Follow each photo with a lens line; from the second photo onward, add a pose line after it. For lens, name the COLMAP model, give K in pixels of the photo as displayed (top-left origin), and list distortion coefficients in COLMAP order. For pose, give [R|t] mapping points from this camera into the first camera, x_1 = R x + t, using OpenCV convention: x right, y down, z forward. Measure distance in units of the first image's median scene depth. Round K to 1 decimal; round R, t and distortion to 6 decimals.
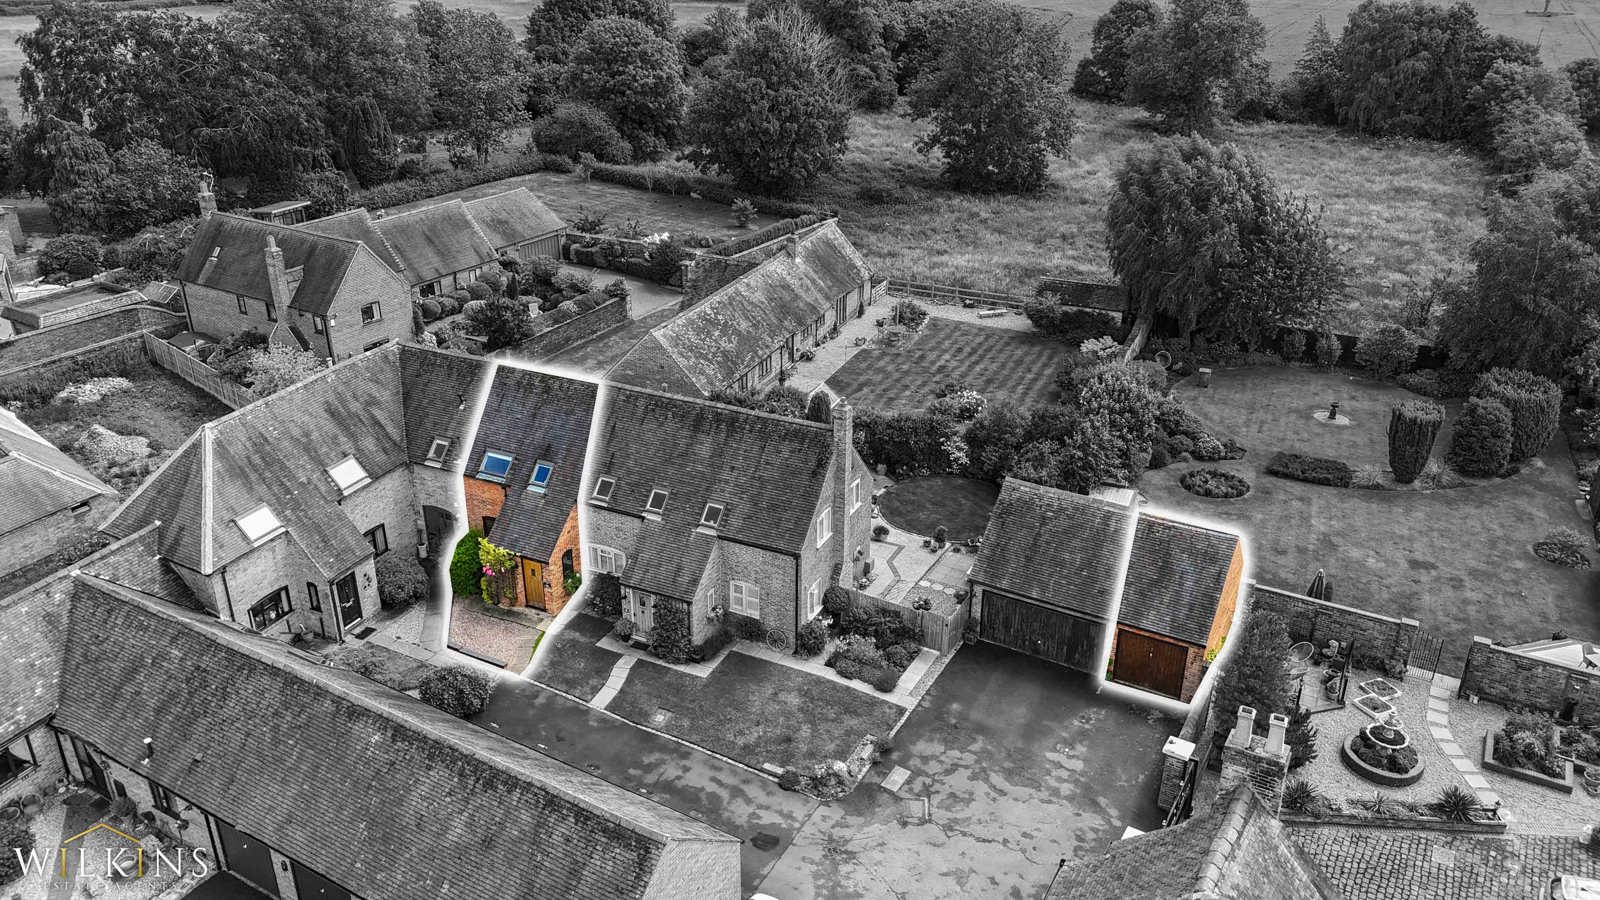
lens RADIAL K [[1172.6, 0, 802.6], [0, 1172.6, 446.0], [0, 0, 1]] dist [0.092827, -0.104181]
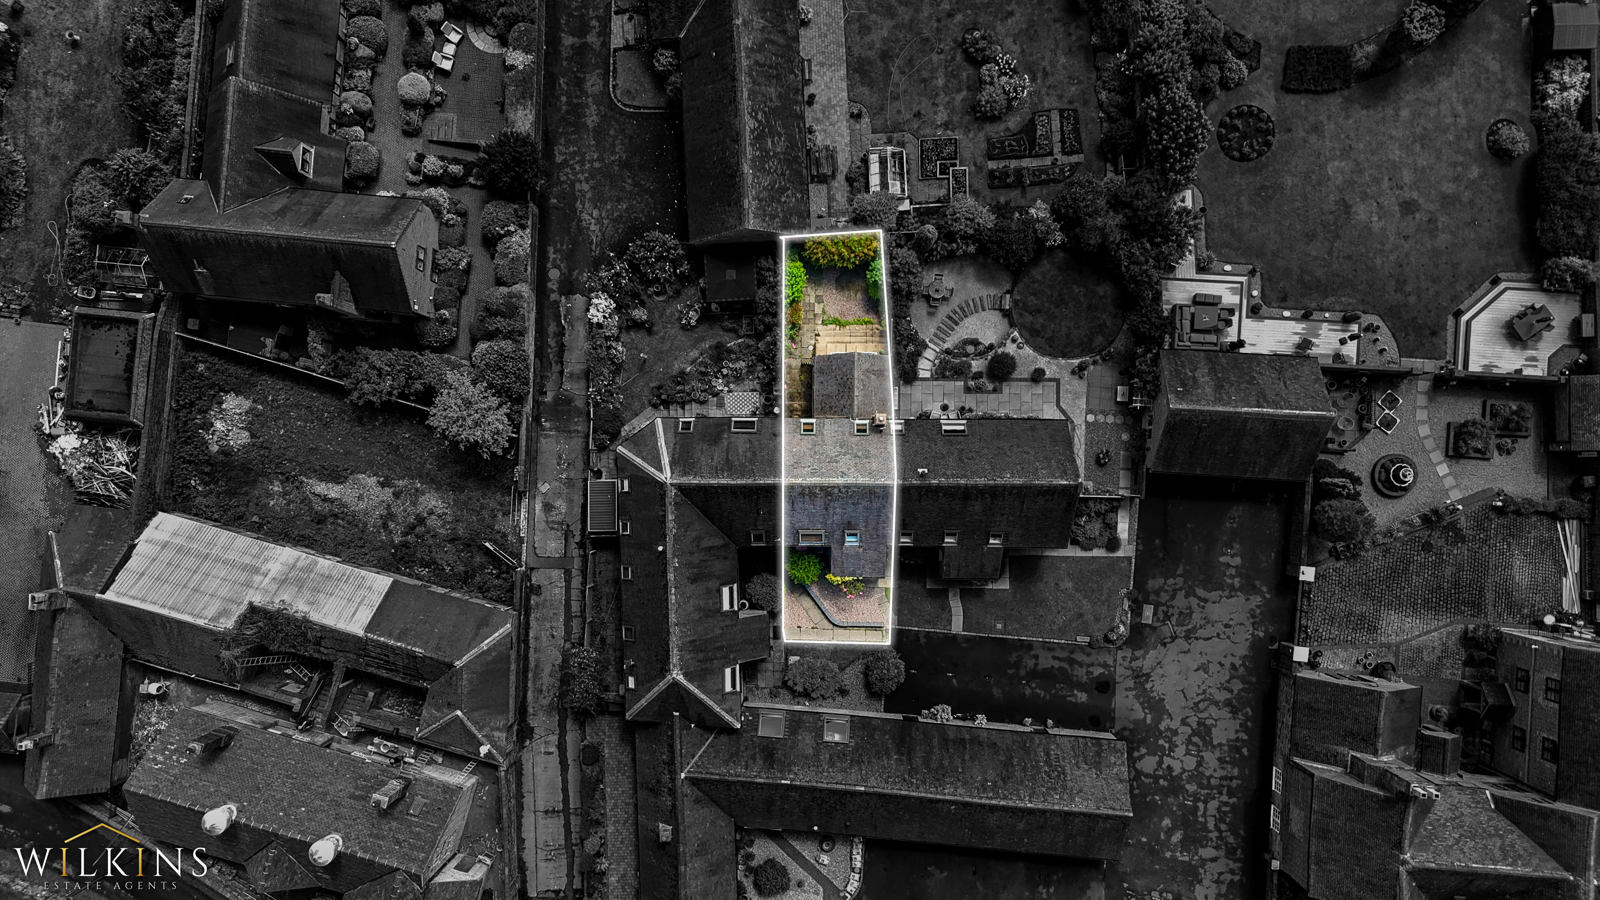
lens RADIAL K [[1172.6, 0, 802.6], [0, 1172.6, 446.0], [0, 0, 1]] dist [0.092827, -0.104181]
pose [[0.899385, -0.436746, -0.018944, -0.193069], [0.206759, 0.386794, 0.898688, -1.206162], [-0.385172, -0.812184, 0.438178, 0.487647]]
